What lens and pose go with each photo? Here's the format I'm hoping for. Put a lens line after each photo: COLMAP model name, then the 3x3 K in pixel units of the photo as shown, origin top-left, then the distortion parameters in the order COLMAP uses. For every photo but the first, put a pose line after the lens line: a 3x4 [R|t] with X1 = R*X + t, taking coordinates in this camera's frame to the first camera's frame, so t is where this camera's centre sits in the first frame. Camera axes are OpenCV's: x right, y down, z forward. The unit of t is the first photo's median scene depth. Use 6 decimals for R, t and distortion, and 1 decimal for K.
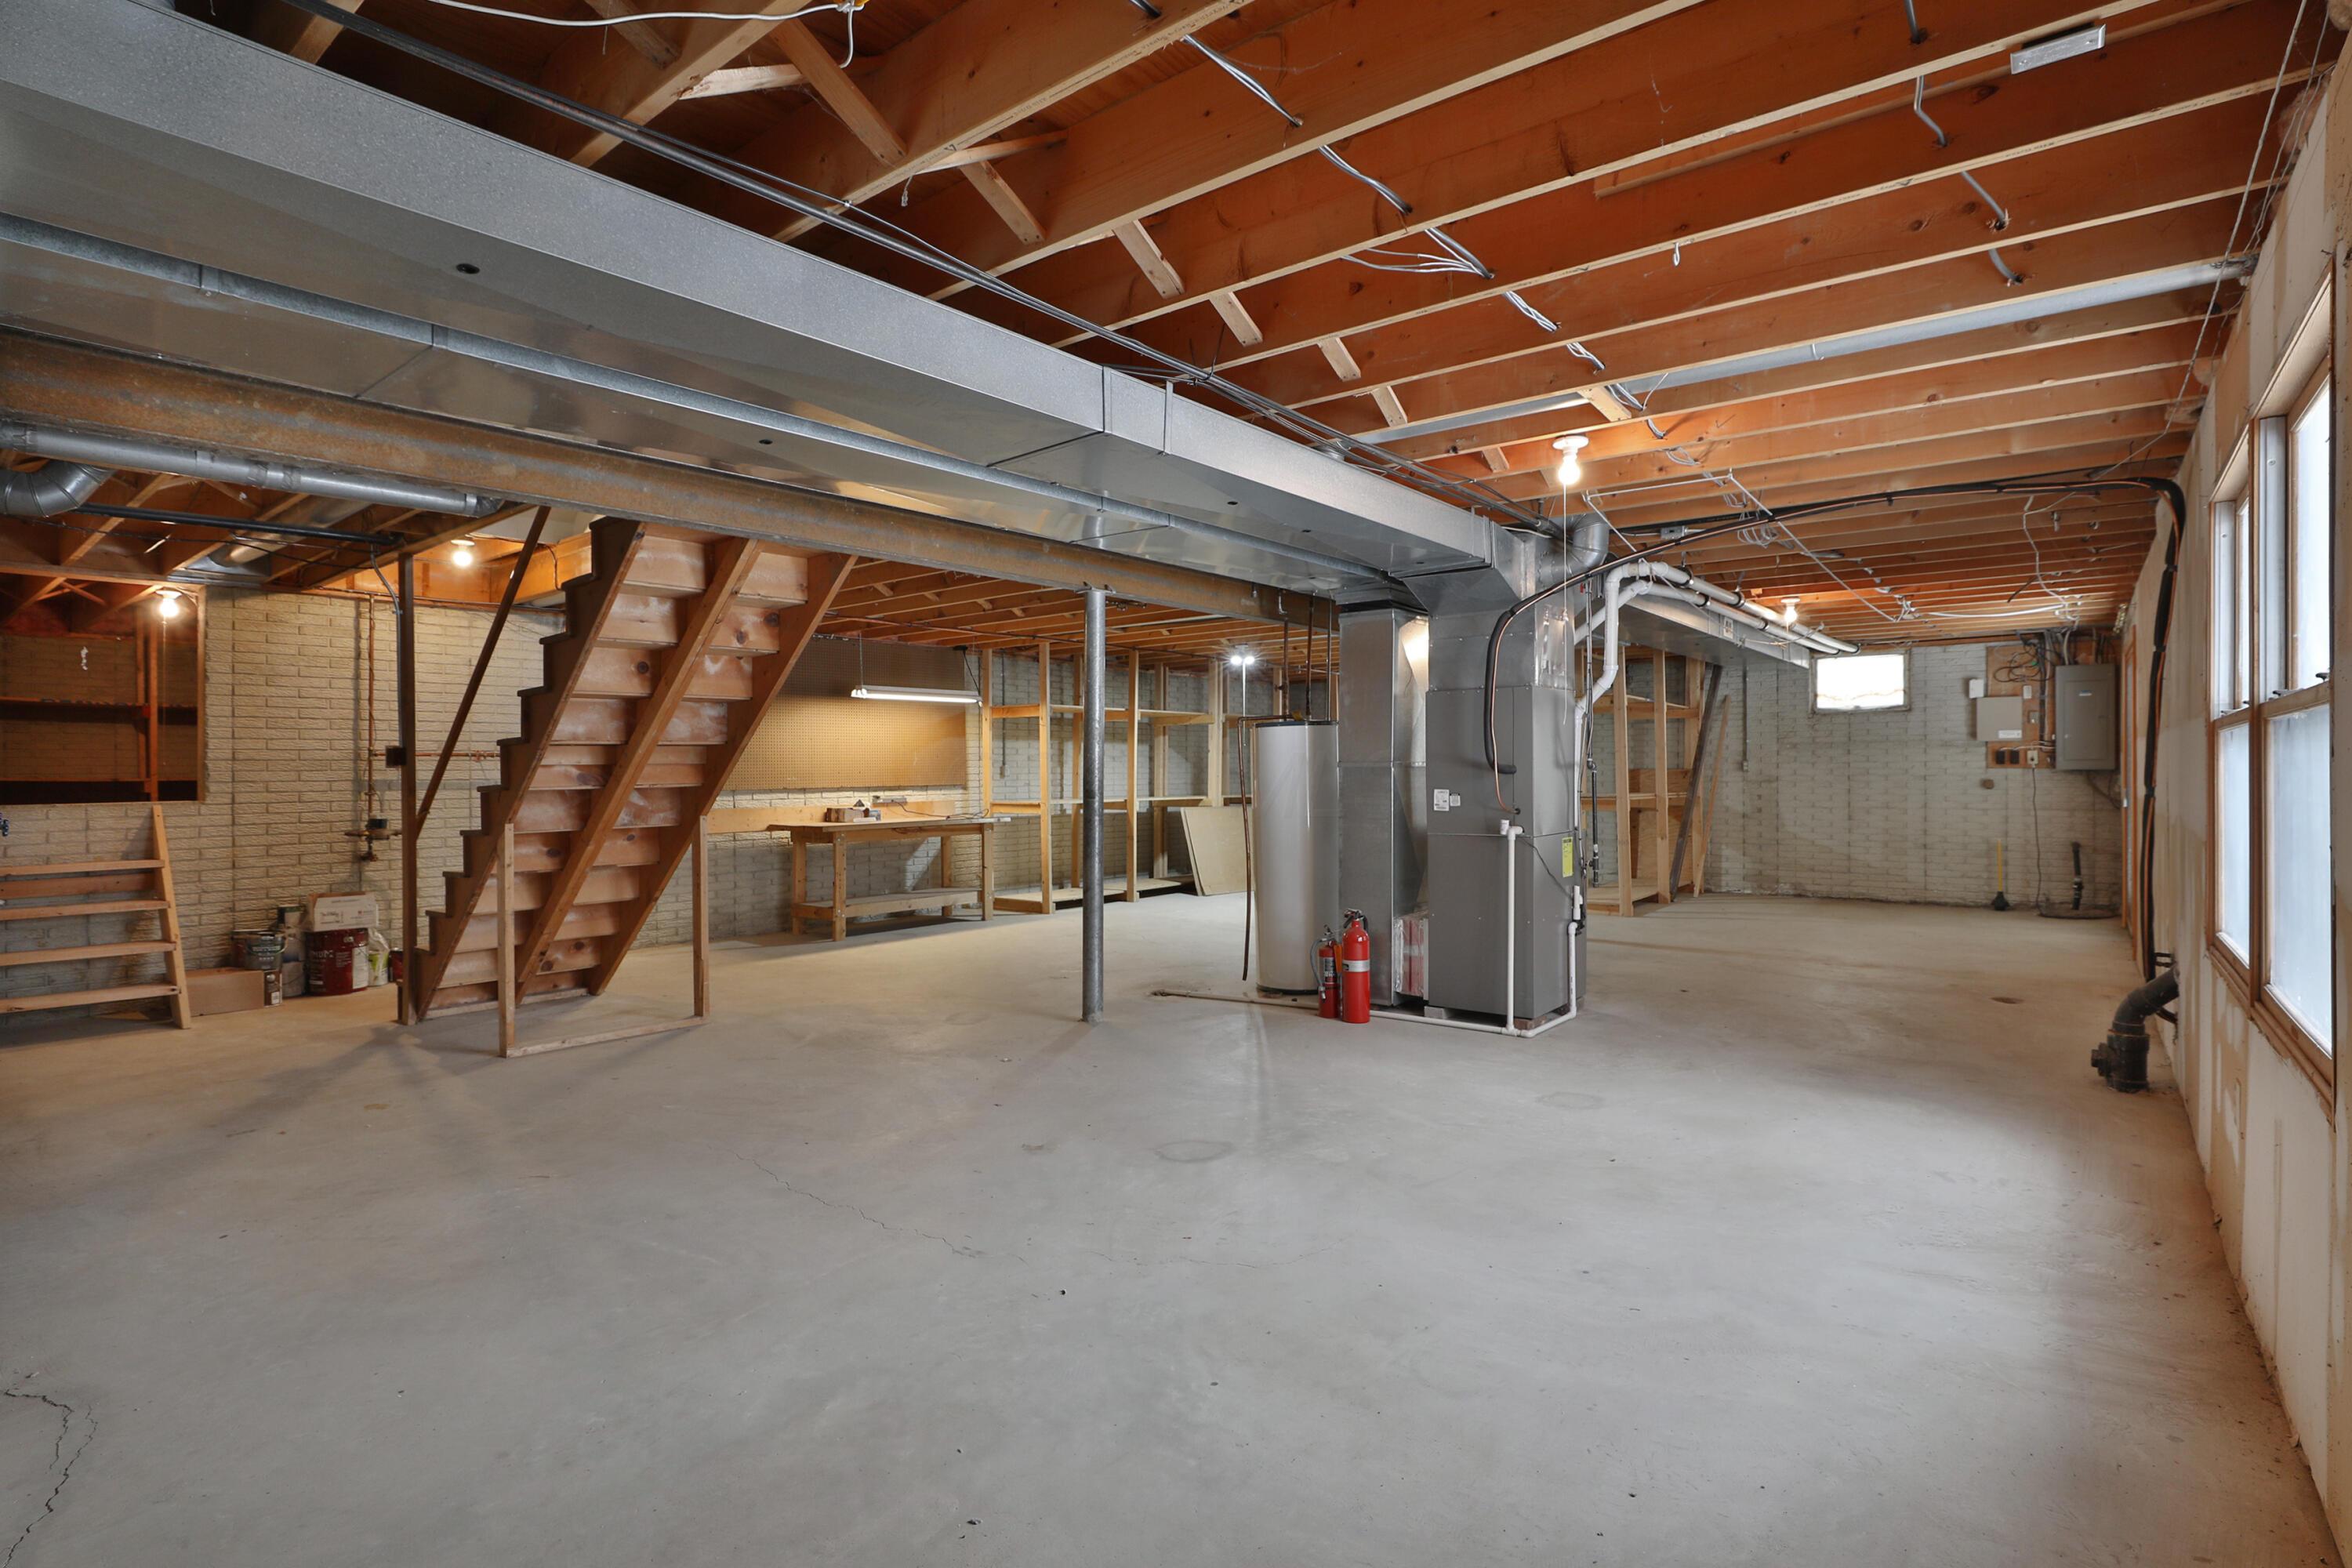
lens RADIAL K [[1145.2, 0, 1176.0], [0, 1145.2, 784.0], [0, 0, 1]] dist [-0.002152, -0.000106]
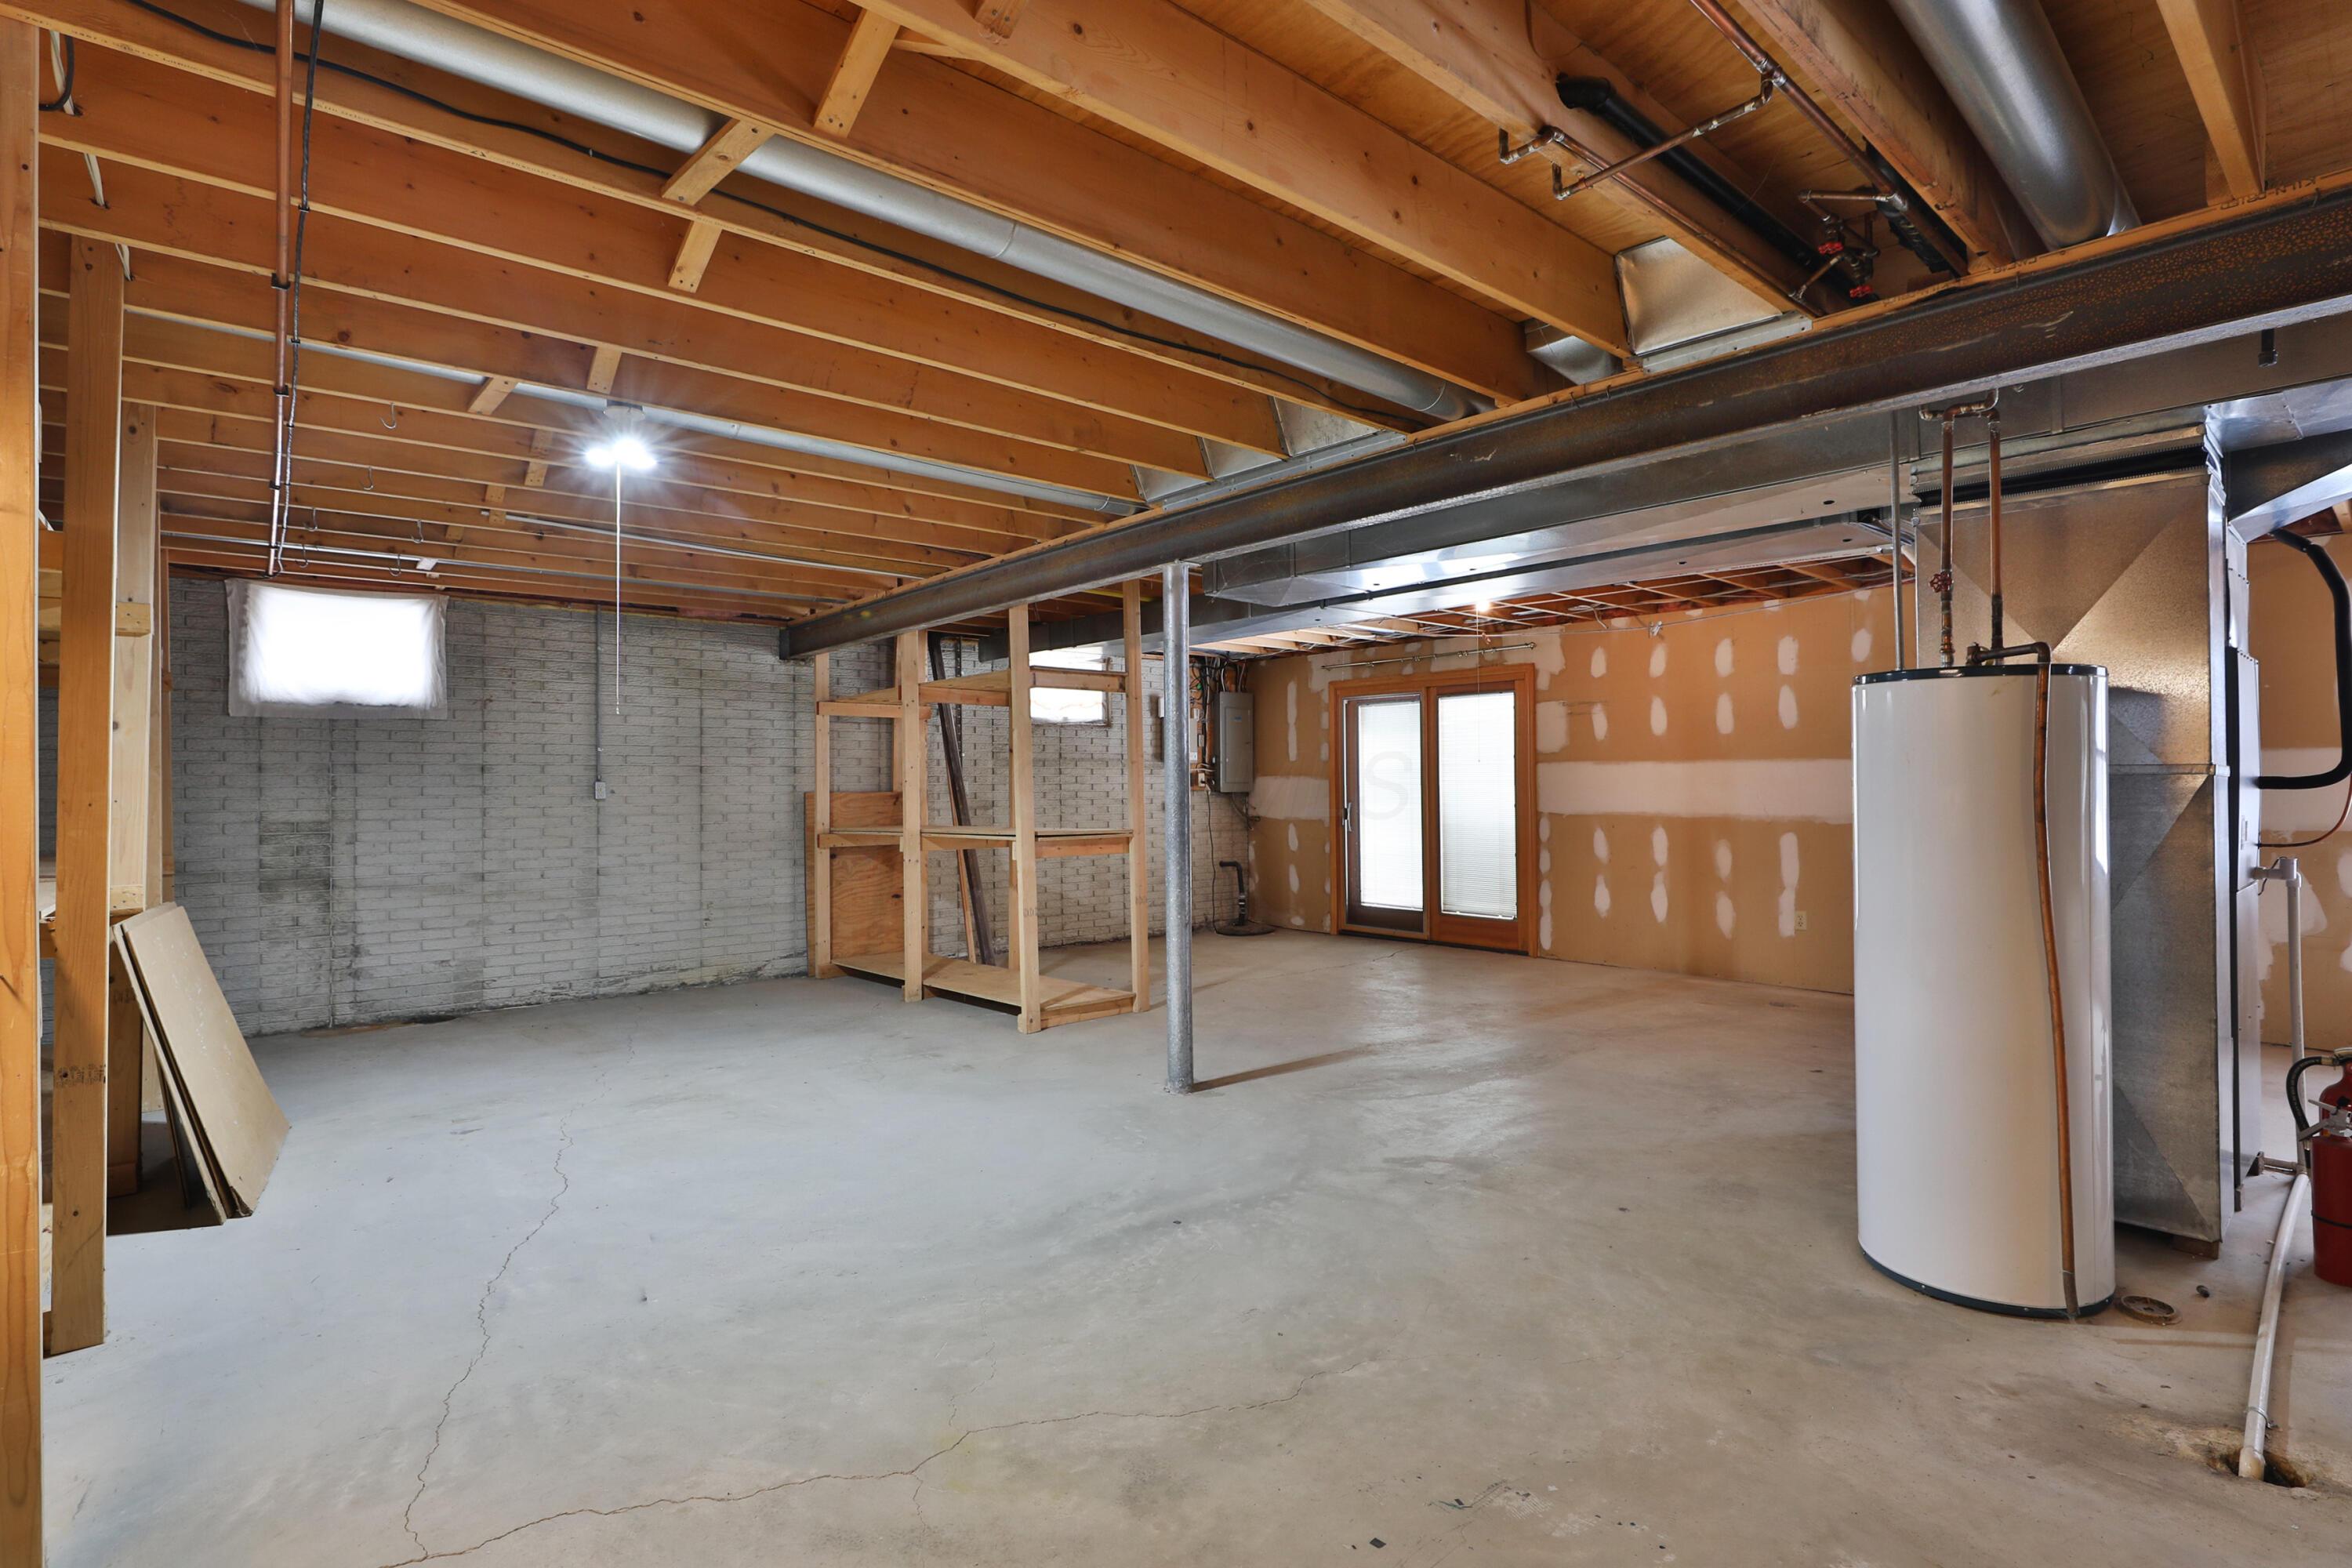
lens RADIAL K [[1145.2, 0, 1176.0], [0, 1145.2, 784.0], [0, 0, 1]] dist [-0.002152, -0.000106]
pose [[0.171026, 0.003038, 0.985262, -0.236155], [0.010146, 0.999937, -0.004845, -0.014123], [-0.985214, 0.010825, 0.170985, 0.790018]]
